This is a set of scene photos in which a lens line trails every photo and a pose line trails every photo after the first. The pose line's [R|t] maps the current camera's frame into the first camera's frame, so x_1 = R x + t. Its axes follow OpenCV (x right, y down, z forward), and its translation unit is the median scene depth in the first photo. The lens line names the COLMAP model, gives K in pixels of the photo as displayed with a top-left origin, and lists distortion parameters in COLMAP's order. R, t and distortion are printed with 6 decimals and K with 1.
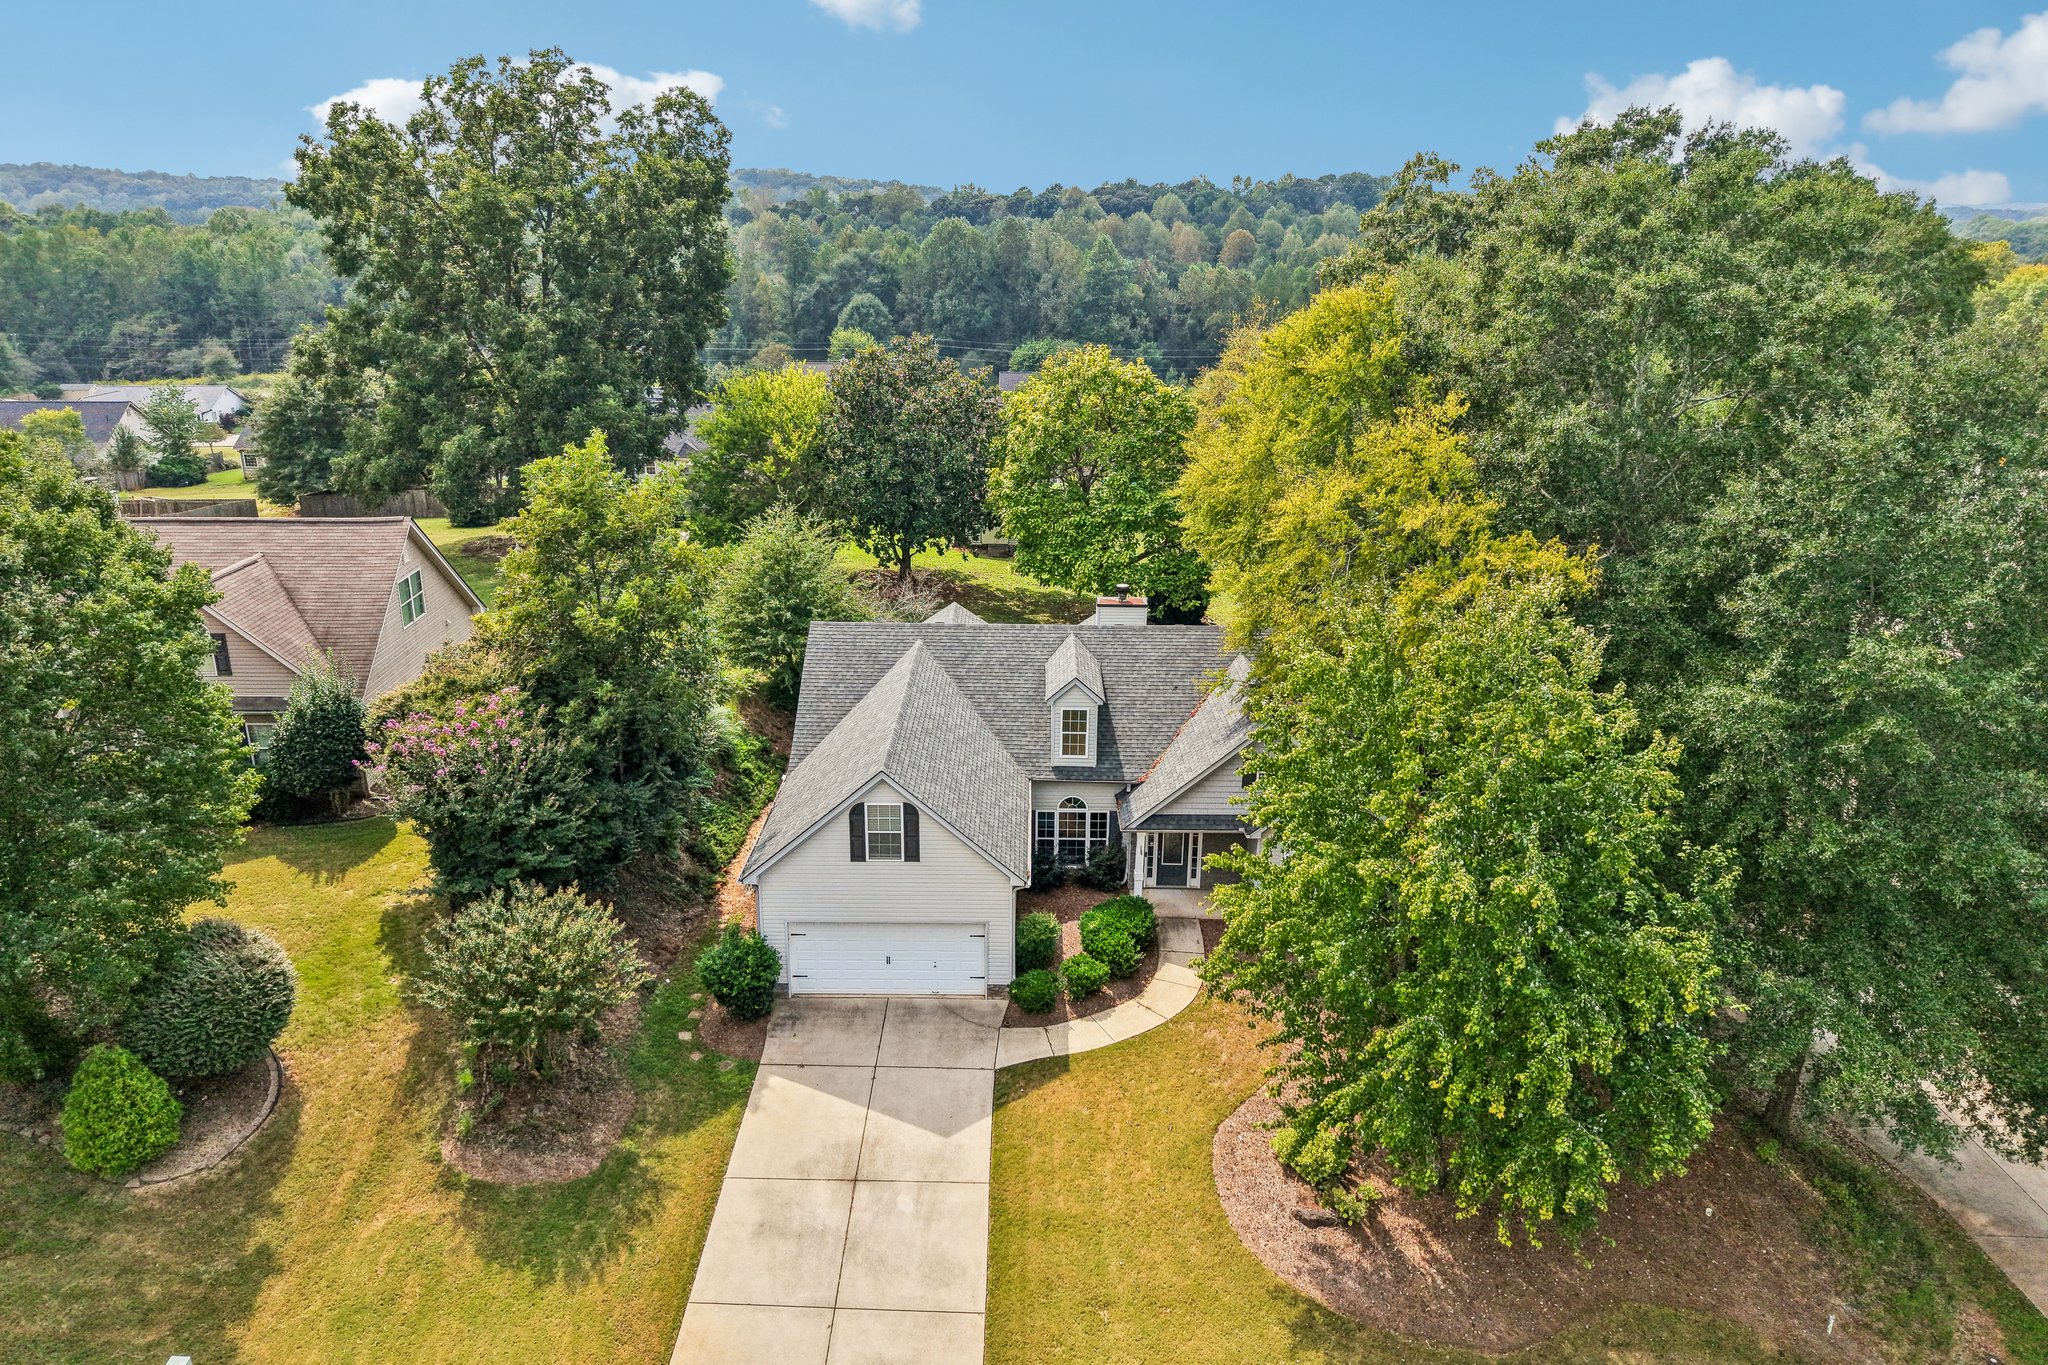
lens RADIAL K [[1388.5, 0, 1022.7], [0, 1388.5, 675.7], [0, 0, 1]] dist [0.032540, -0.036113]
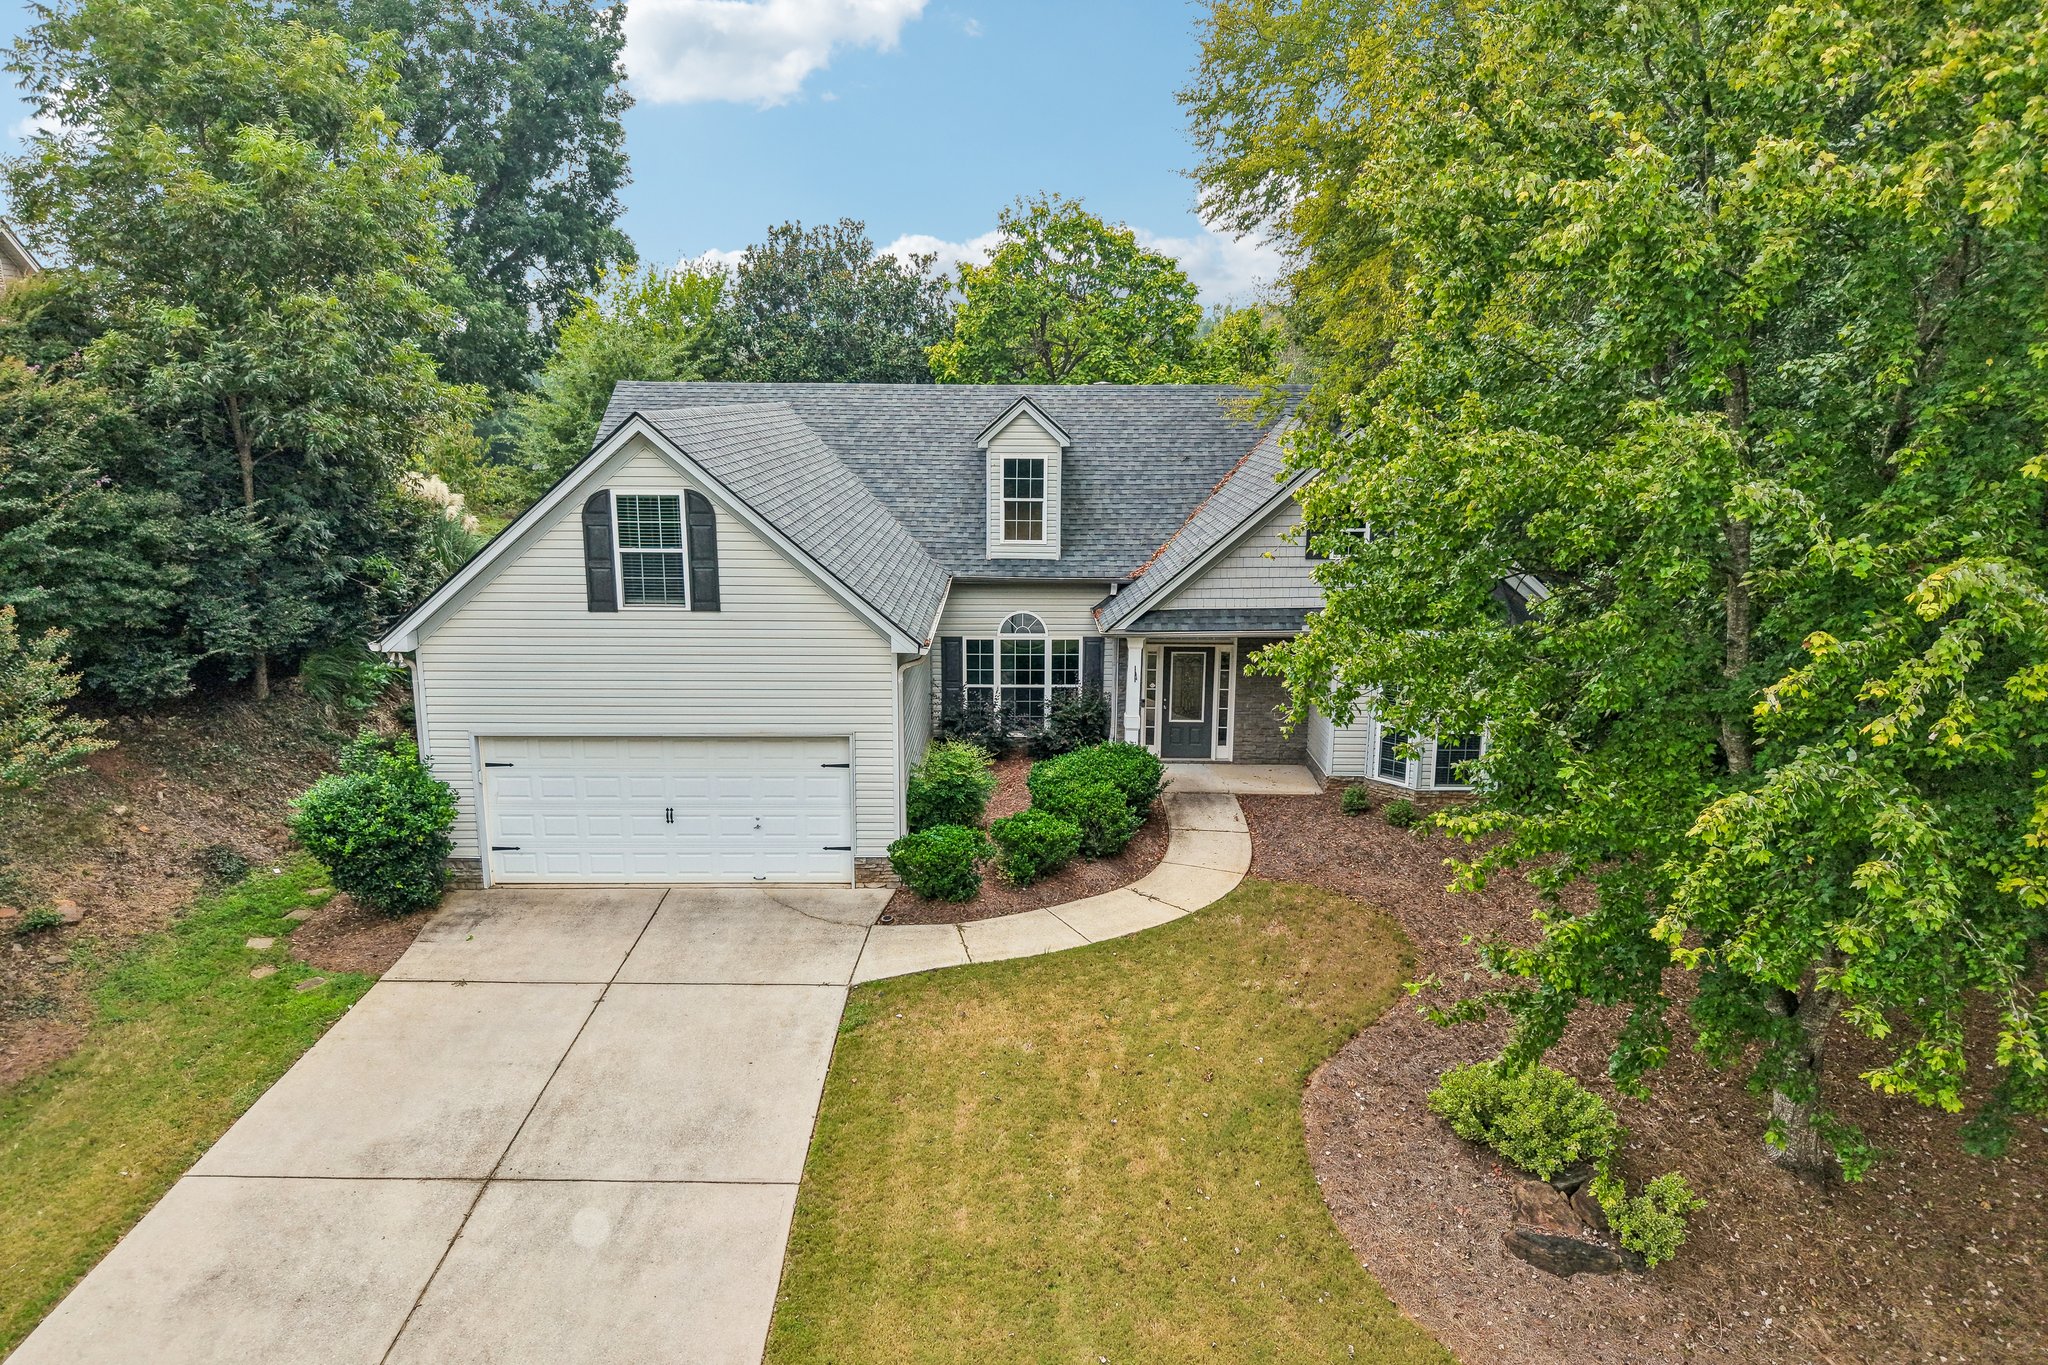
lens RADIAL K [[1388.5, 0, 1021.8], [0, 1388.5, 691.5], [0, 0, 1]] dist [0.032540, -0.036113]
pose [[0.999948, -0.005883, 0.008292, 0.035270], [0.006679, 0.995018, -0.099468, 0.211524], [-0.007665, 0.099518, 0.995006, 0.457314]]
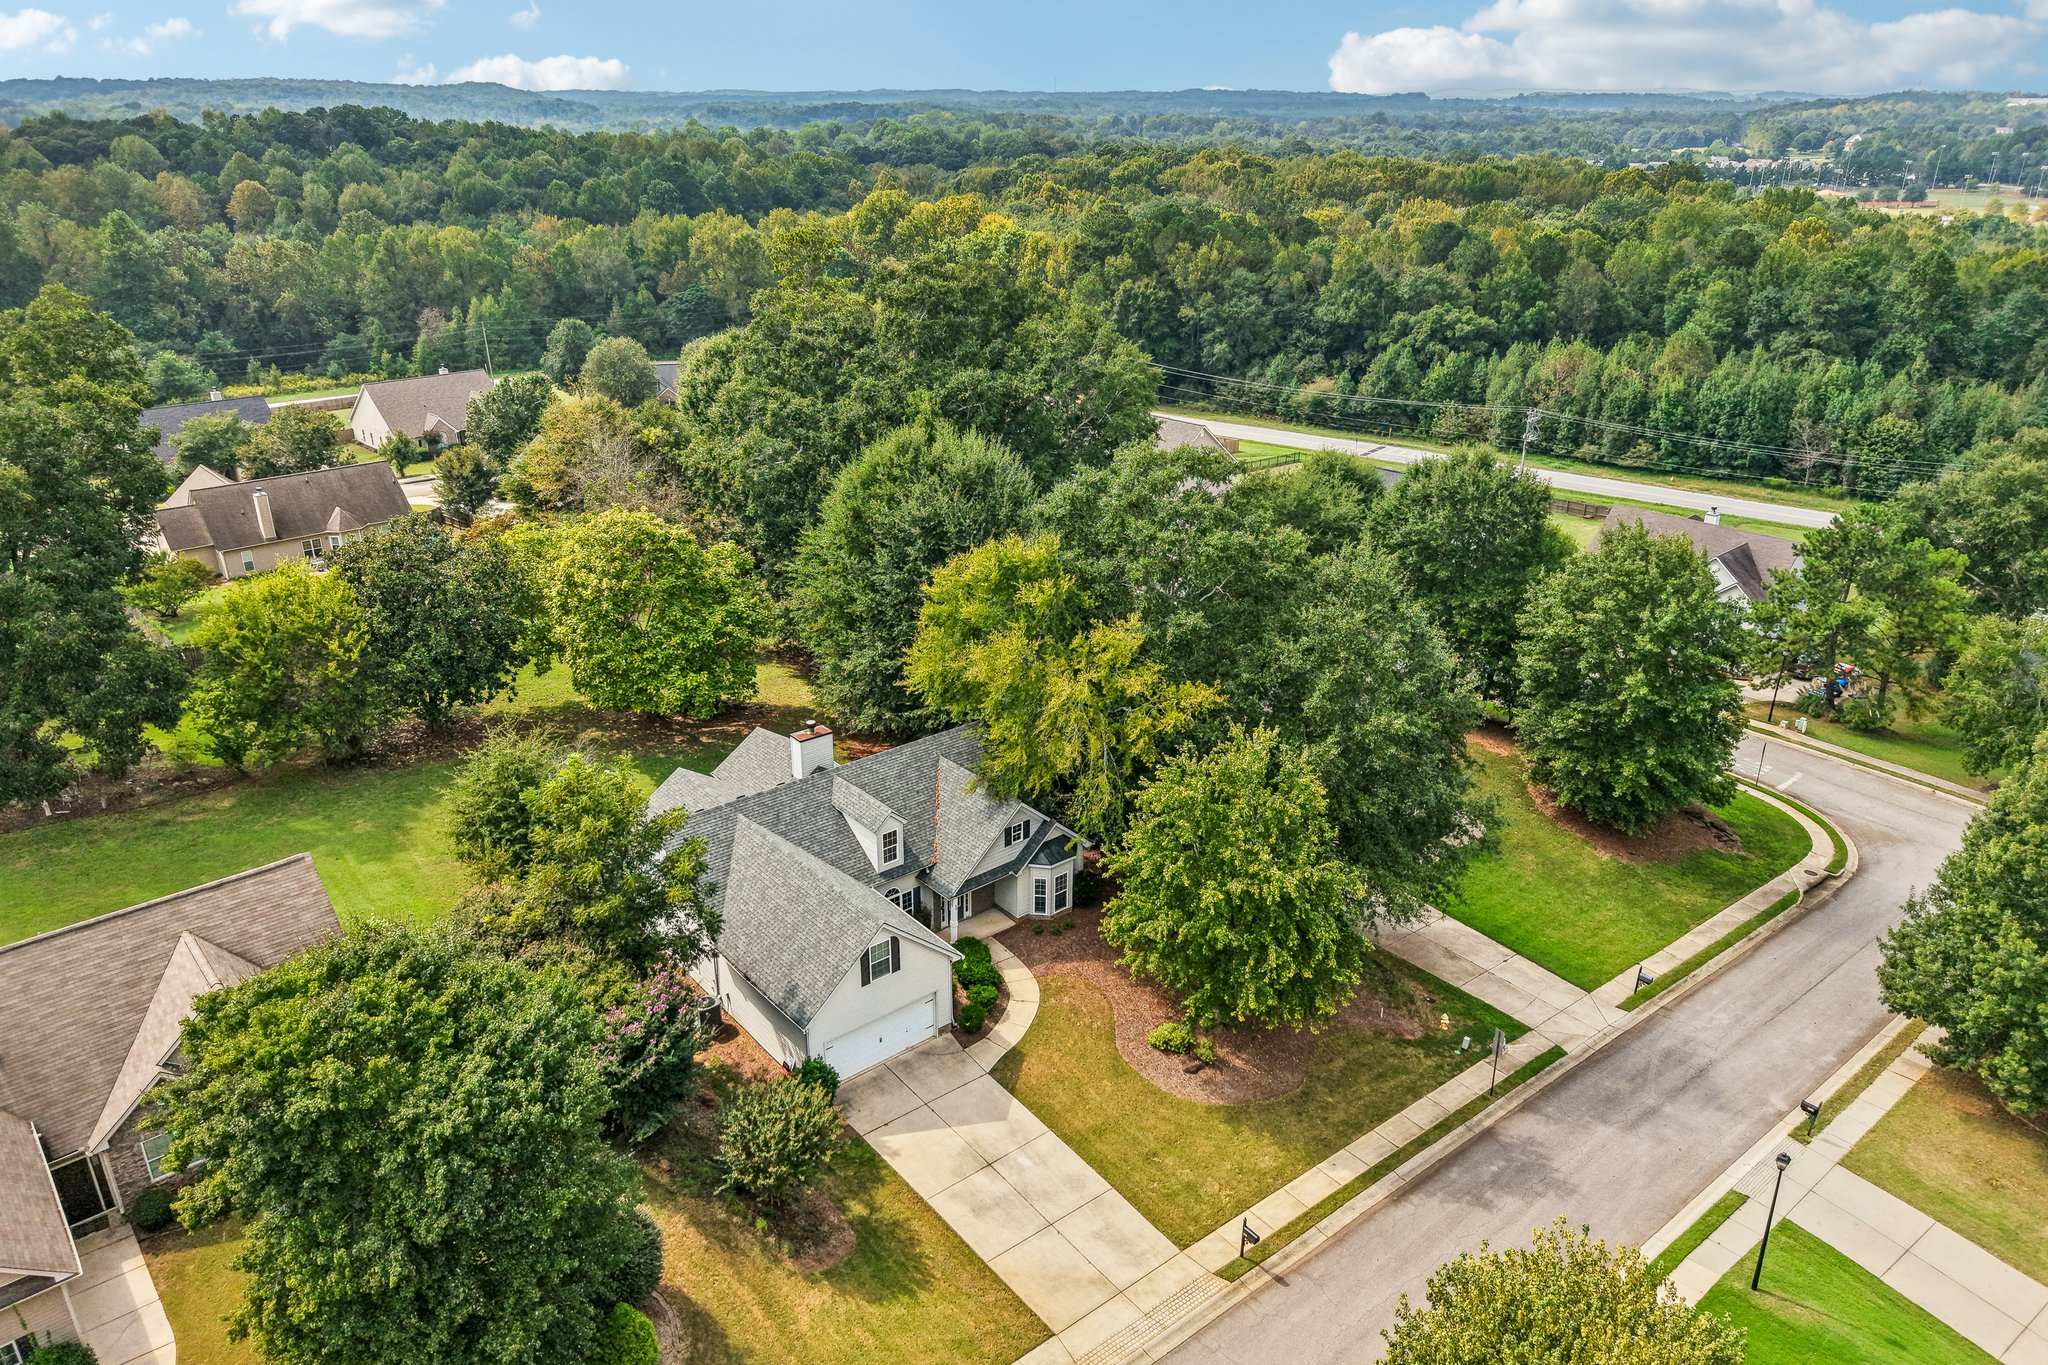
lens RADIAL K [[1388.5, 0, 1035.7], [0, 1388.5, 692.6], [0, 0, 1]] dist [0.032540, -0.036113]
pose [[0.767258, -0.258635, 0.586876, -0.748894], [0.208849, 0.965960, 0.152656, -0.347723], [-0.606380, 0.005442, 0.795156, -0.289483]]
